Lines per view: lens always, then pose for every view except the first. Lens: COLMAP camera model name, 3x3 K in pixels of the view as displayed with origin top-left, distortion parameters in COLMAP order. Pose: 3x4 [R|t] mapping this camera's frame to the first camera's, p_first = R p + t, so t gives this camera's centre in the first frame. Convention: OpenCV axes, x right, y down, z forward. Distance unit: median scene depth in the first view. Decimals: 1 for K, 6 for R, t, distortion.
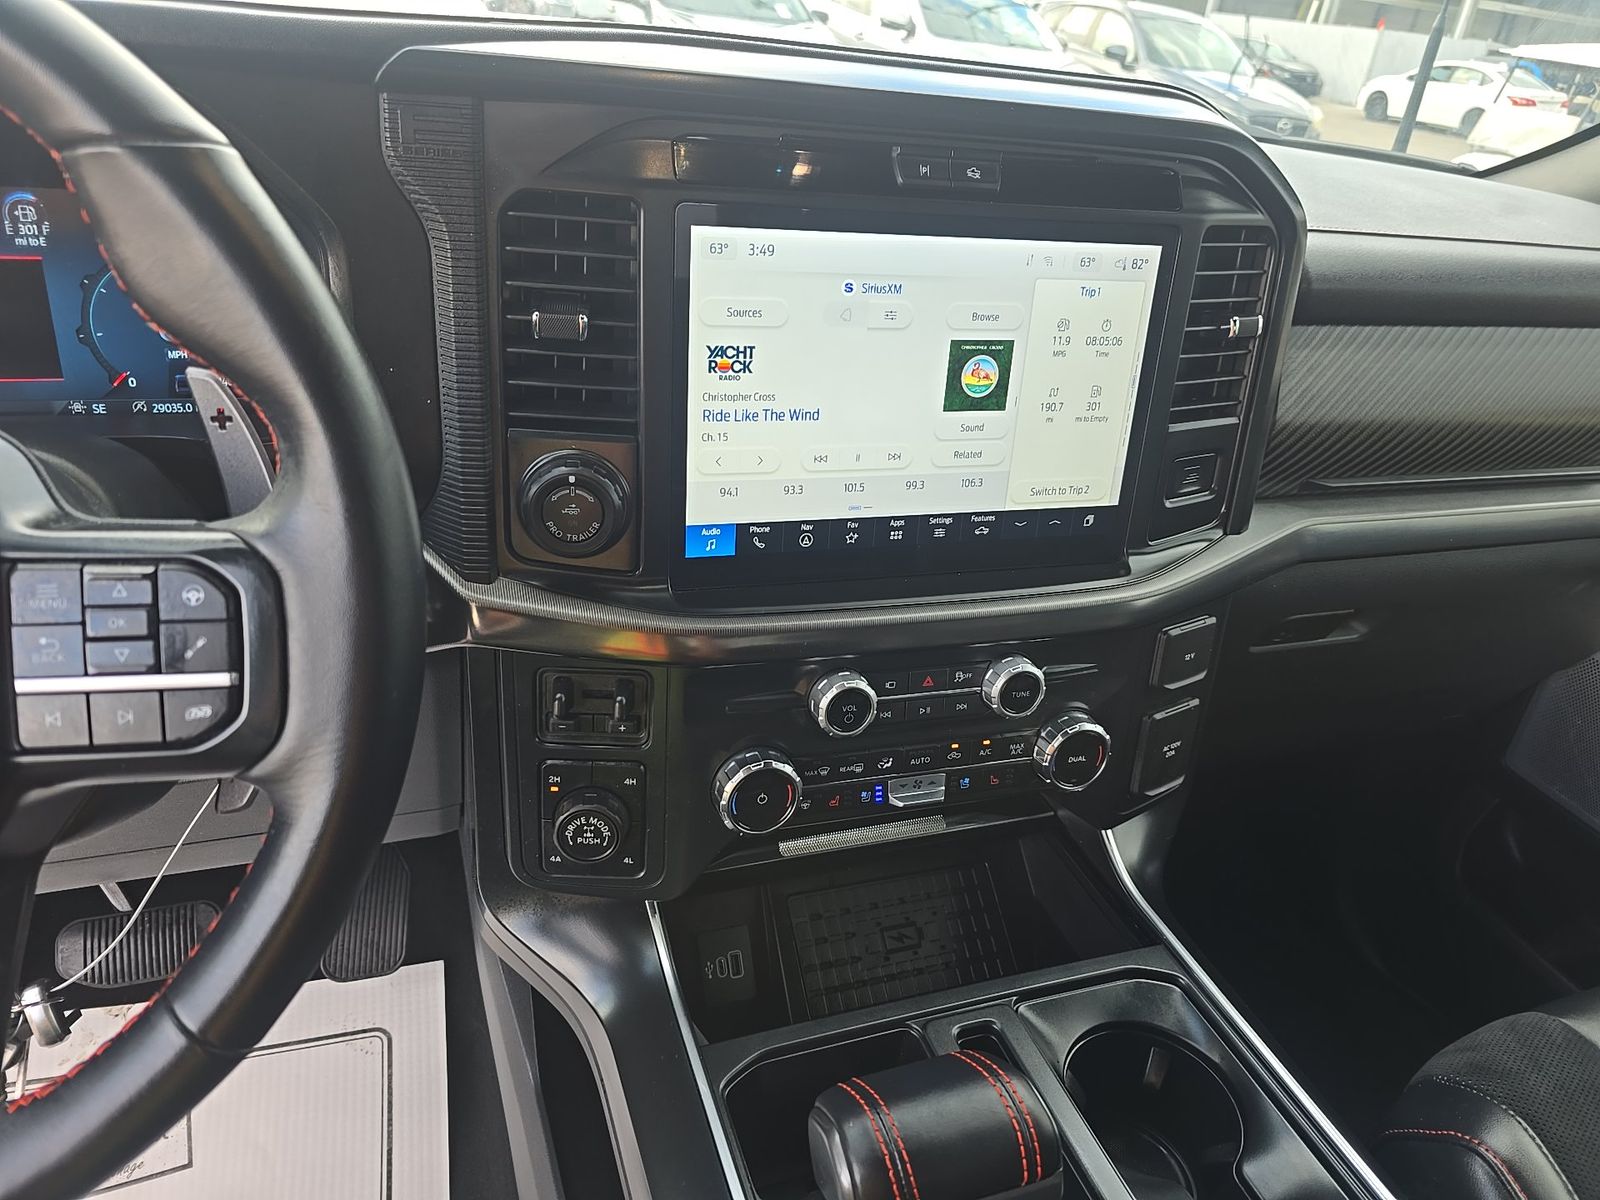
lens RADIAL K [[1077.1, 0, 795.1], [0, 1077.1, 600.9], [0, 0, 1]] dist [0.010374, -0.007984]
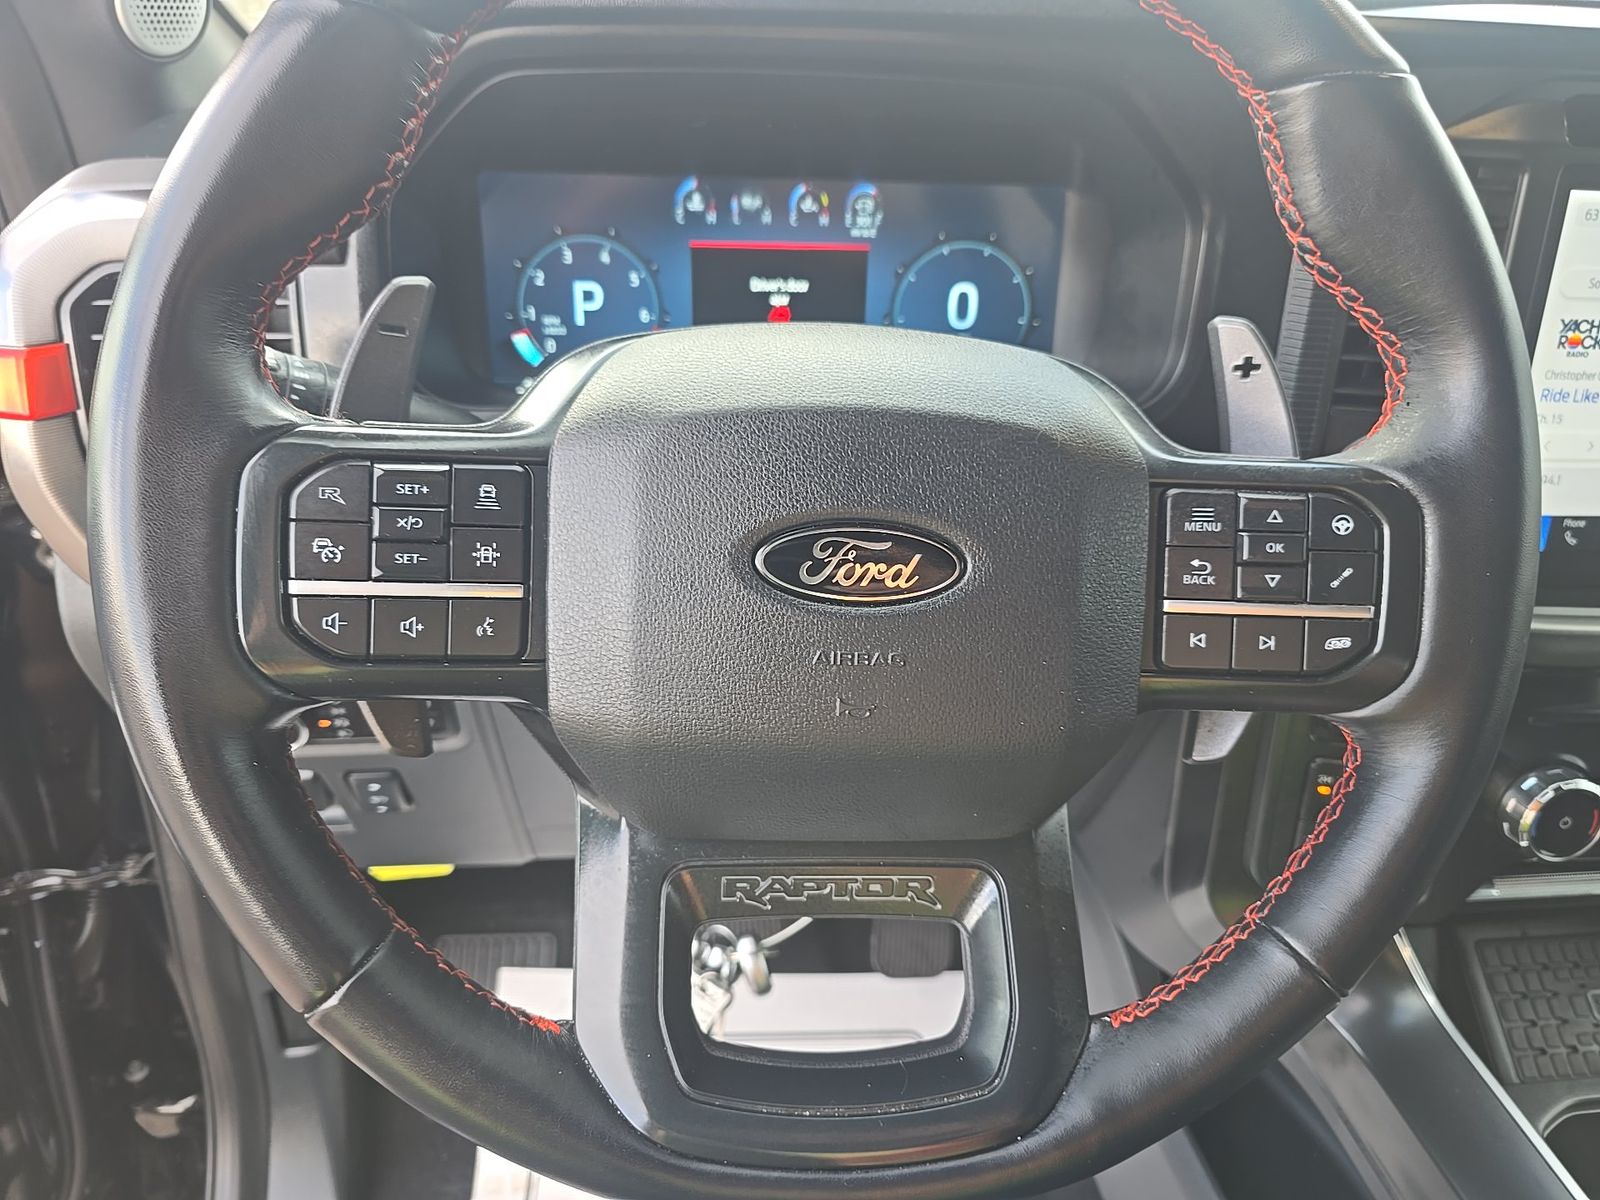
lens RADIAL K [[1077.1, 0, 789.8], [0, 1077.1, 590.4], [0, 0, 1]] dist [0.010374, -0.007984]
pose [[0.969900, 0.045757, -0.239165, -0.491359], [-0.059495, 0.996949, -0.050536, 0.081663], [0.236123, 0.063244, 0.969663, -0.041007]]
